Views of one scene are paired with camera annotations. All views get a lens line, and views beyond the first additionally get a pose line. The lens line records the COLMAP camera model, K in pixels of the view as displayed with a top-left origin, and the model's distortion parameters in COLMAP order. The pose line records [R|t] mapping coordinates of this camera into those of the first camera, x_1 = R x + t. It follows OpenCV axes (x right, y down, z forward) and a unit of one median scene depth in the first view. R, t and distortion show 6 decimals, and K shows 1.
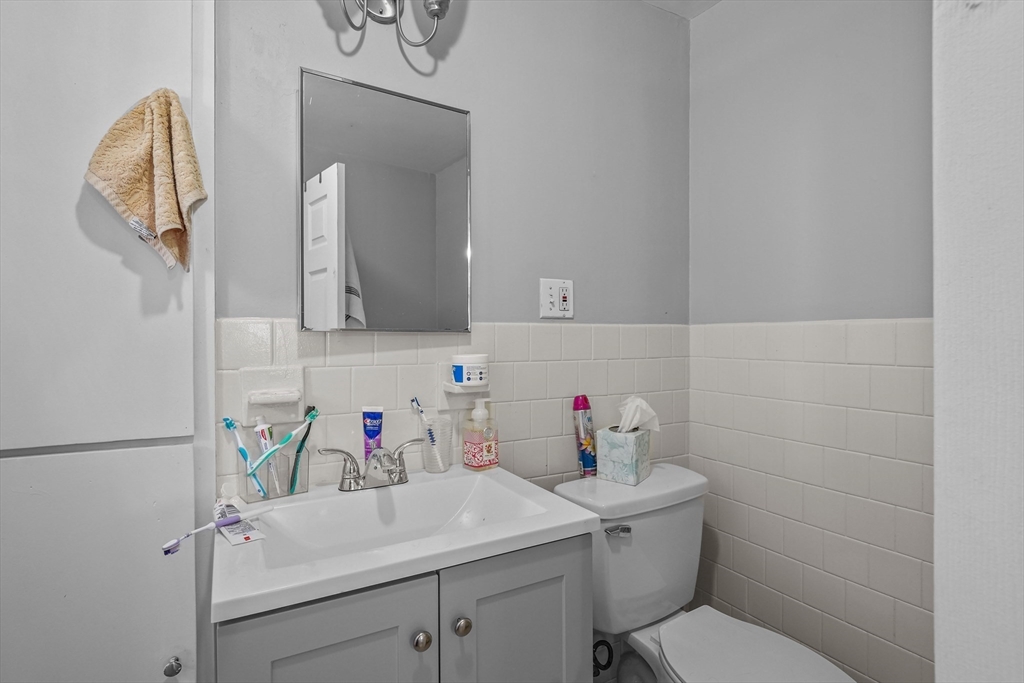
lens RADIAL K [[495.0, 0, 512.7], [0, 495.0, 341.2], [0, 0, 1]] dist [-0.034202, 0.000513]
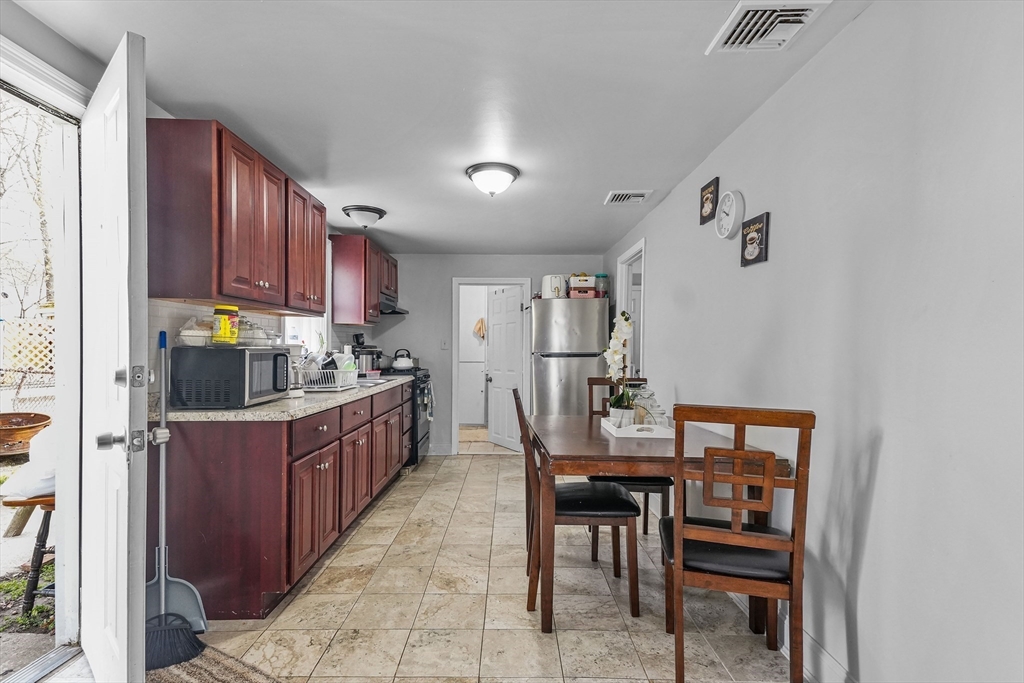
lens RADIAL K [[495.0, 0, 511.7], [0, 495.0, 344.9], [0, 0, 1]] dist [-0.034202, 0.000513]
pose [[0.866966, 0.004873, -0.498343, 3.701769], [-0.010950, 0.999897, -0.009271, -0.009156], [0.498247, 0.013494, 0.866930, -5.706322]]
